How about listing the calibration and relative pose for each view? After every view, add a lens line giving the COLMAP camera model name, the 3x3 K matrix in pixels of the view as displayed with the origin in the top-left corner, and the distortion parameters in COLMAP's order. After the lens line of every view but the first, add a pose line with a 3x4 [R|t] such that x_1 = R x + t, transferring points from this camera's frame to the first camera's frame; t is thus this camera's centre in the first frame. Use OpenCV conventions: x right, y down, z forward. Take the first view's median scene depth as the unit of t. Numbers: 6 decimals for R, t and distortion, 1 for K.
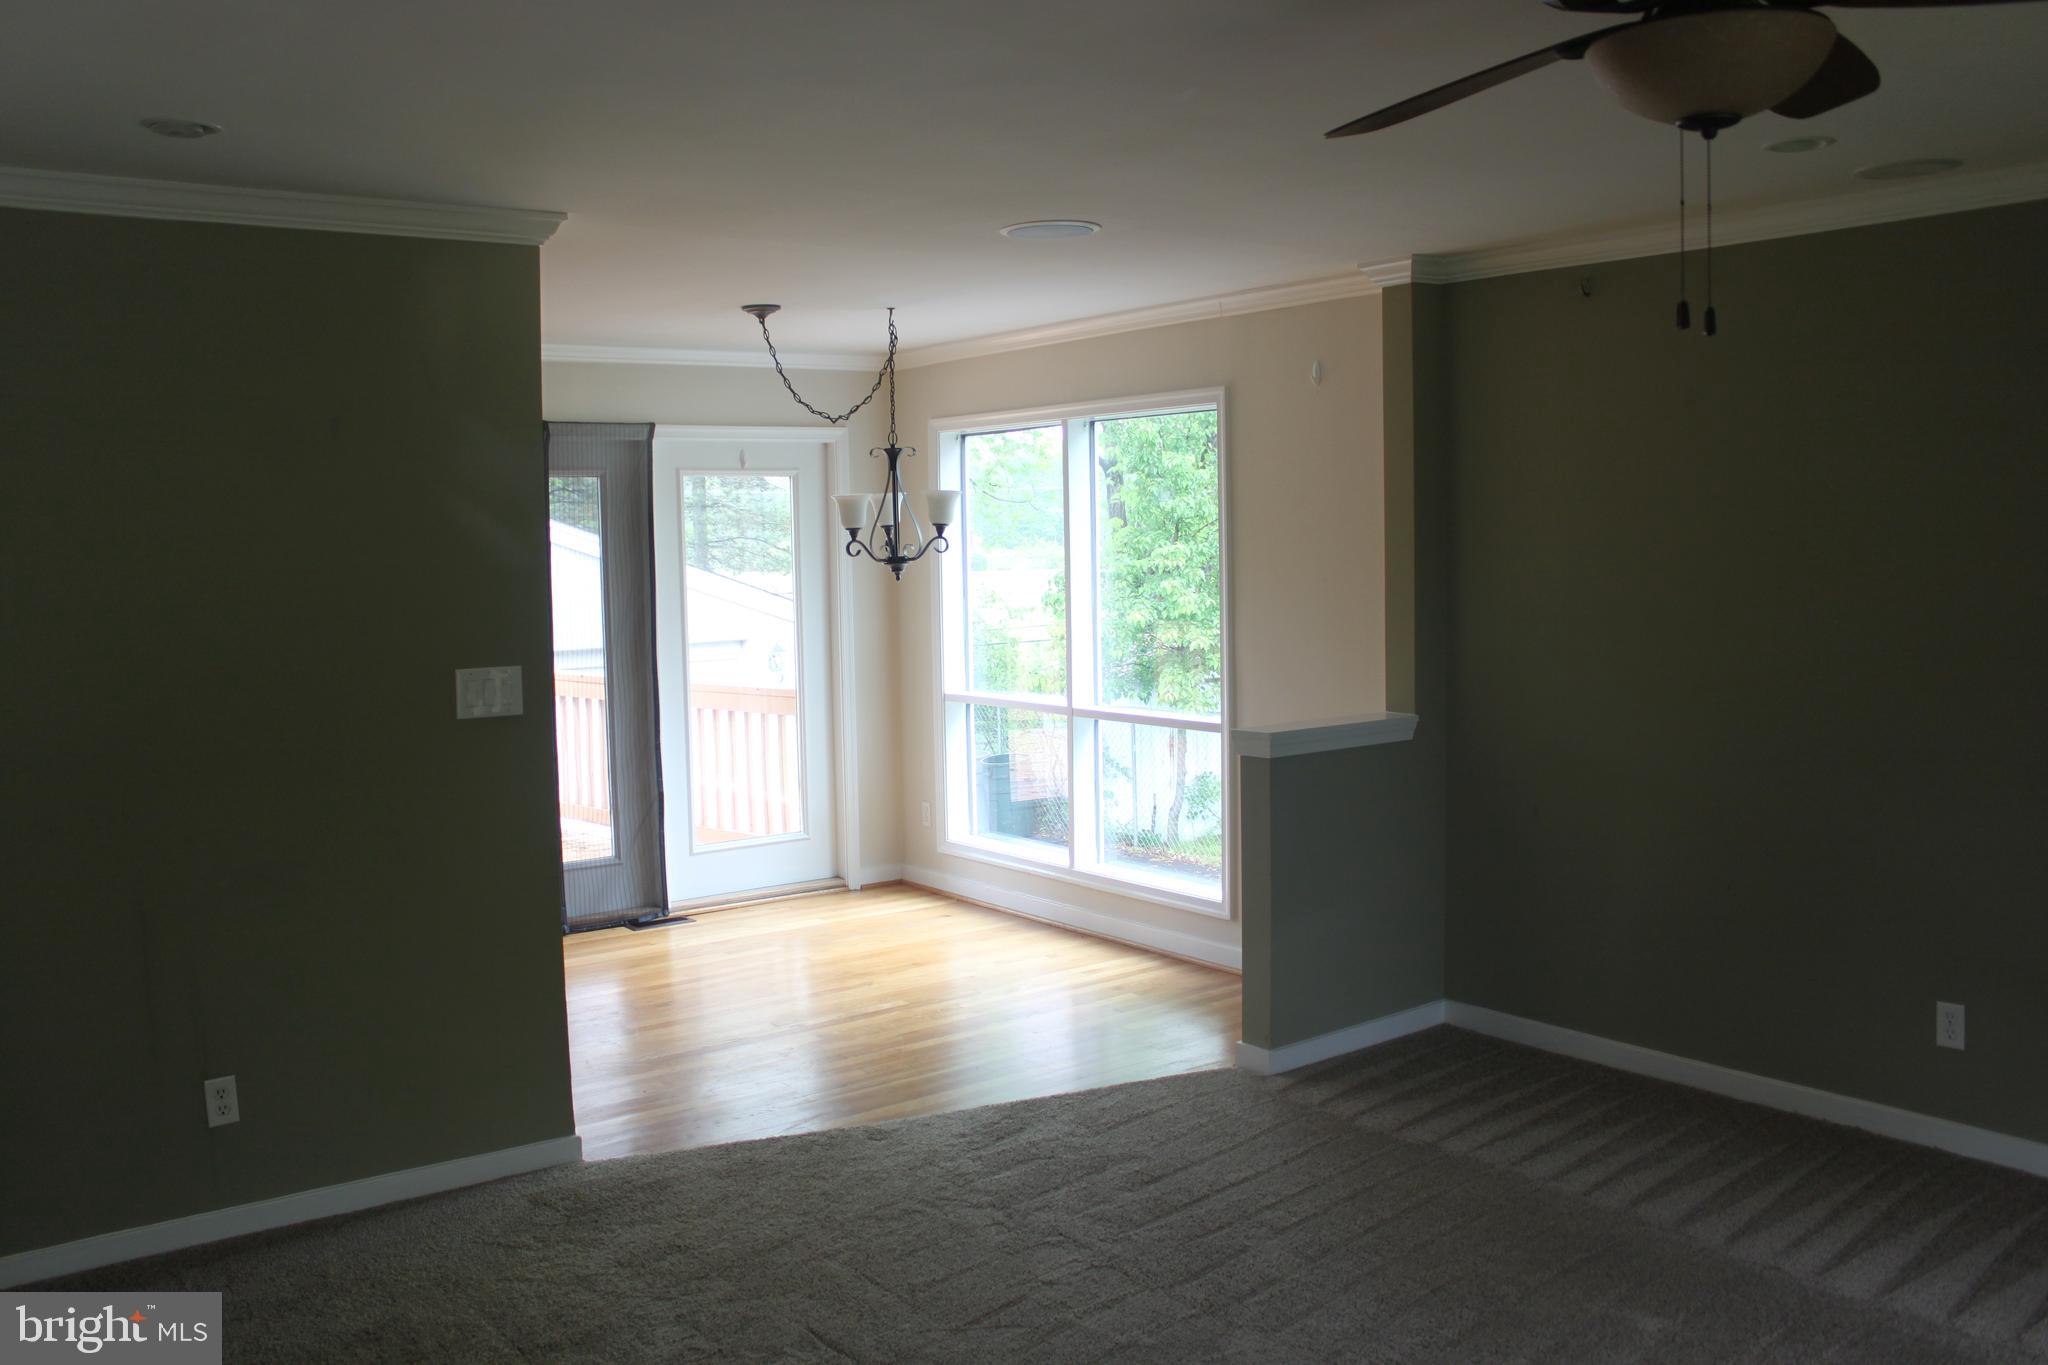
lens RADIAL K [[1742.5, 0, 1019.3], [0, 1742.5, 681.4], [0, 0, 1]] dist [-0.164027, 0.158282]
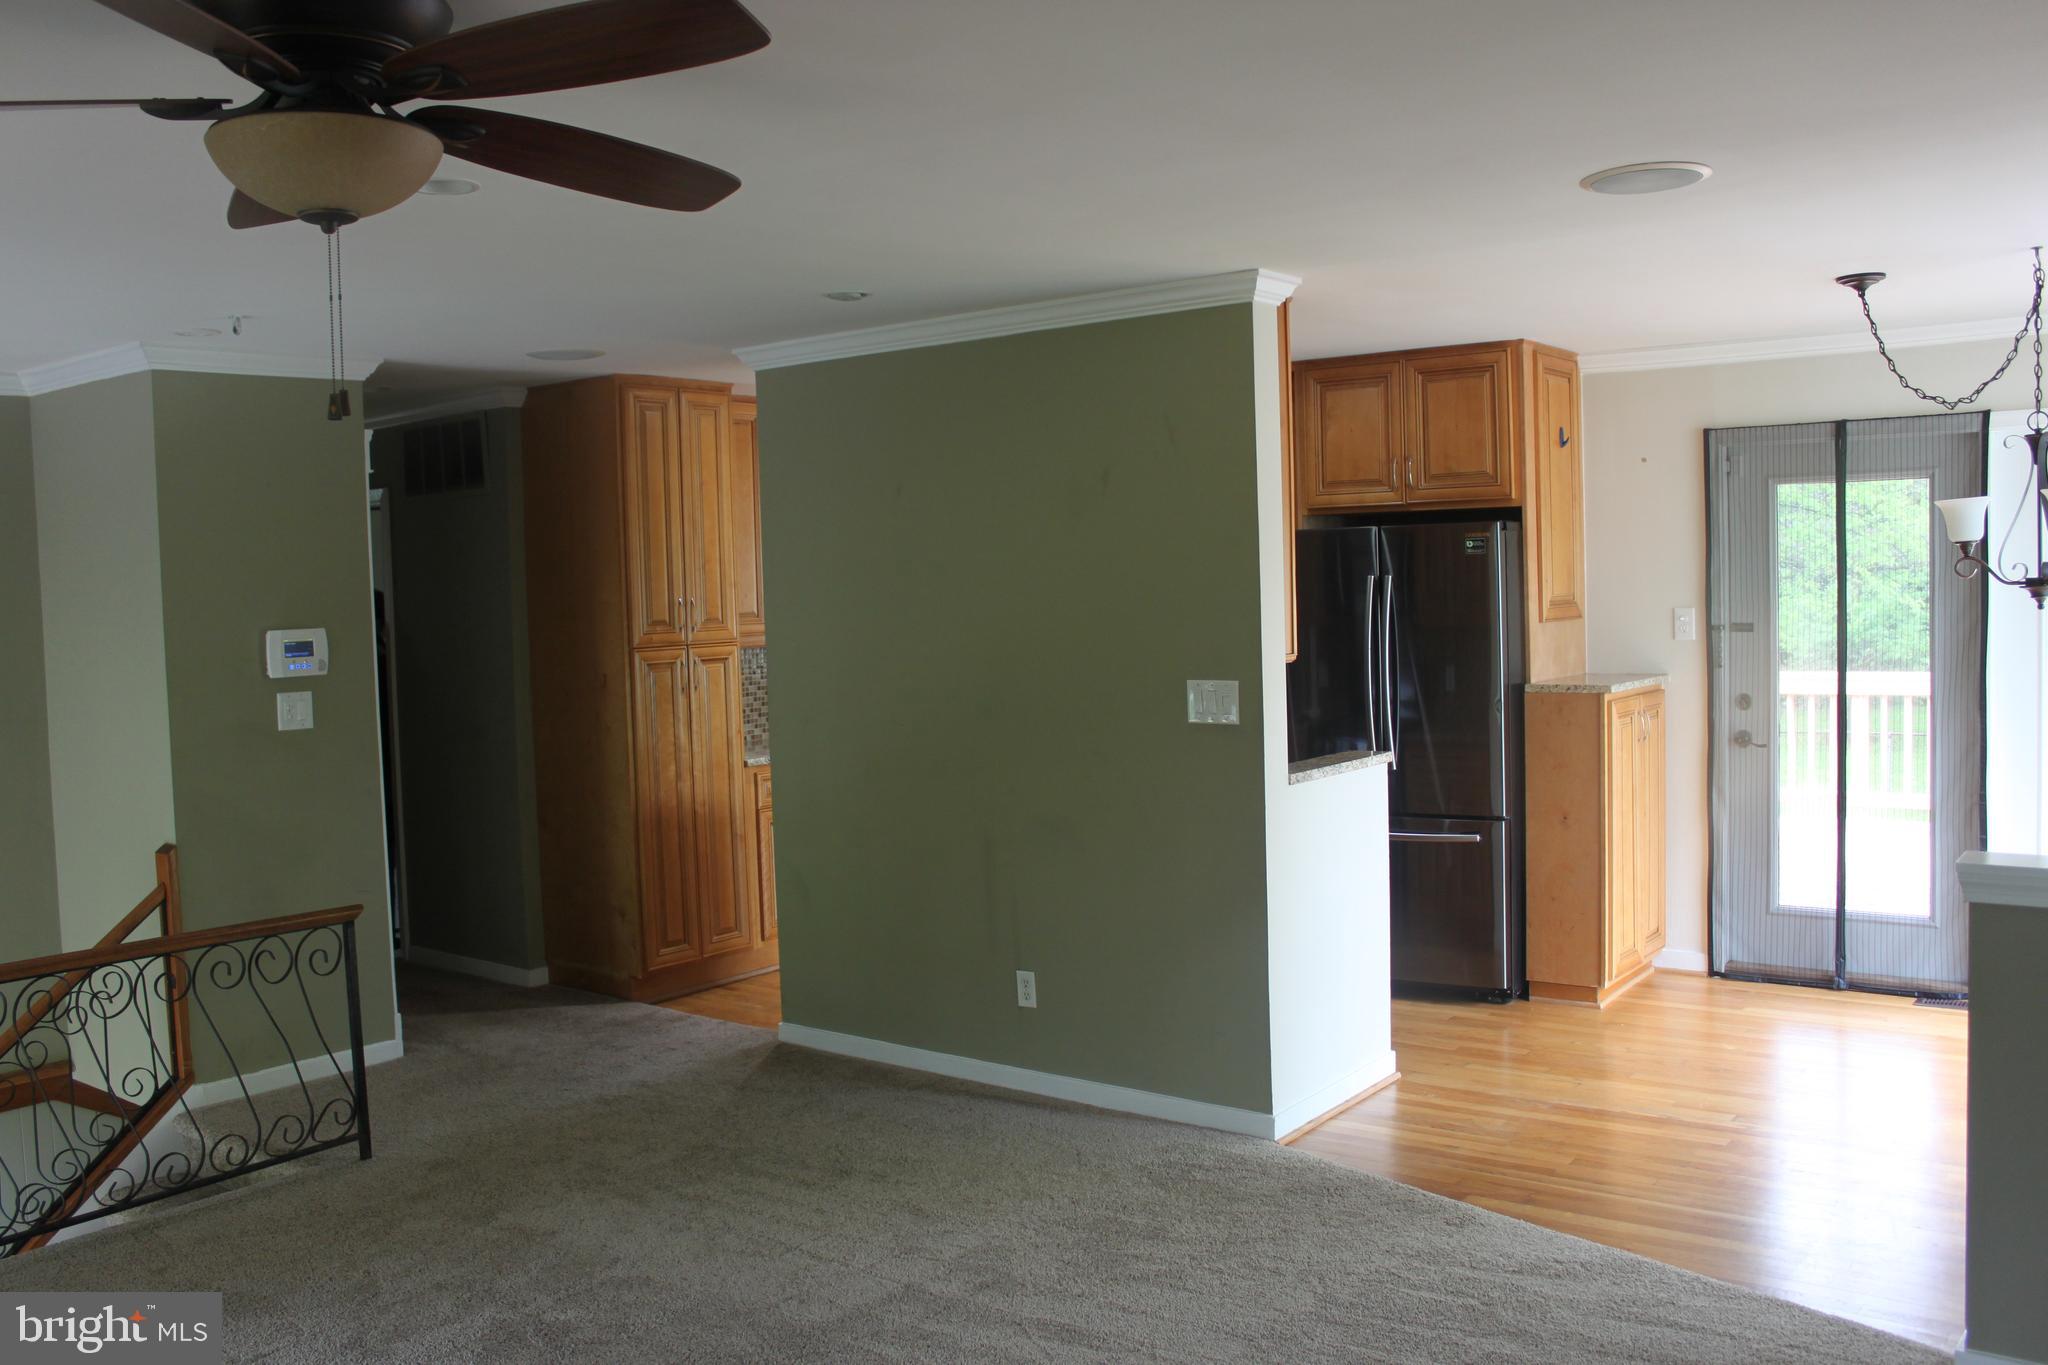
lens RADIAL K [[1742.5, 0, 1021.6], [0, 1742.5, 683.0], [0, 0, 1]] dist [-0.164027, 0.158282]
pose [[0.265355, 0.066499, -0.961855, 0.651276], [-0.054808, 0.997046, 0.053811, -0.052178], [0.962592, 0.038438, 0.268215, 0.483995]]
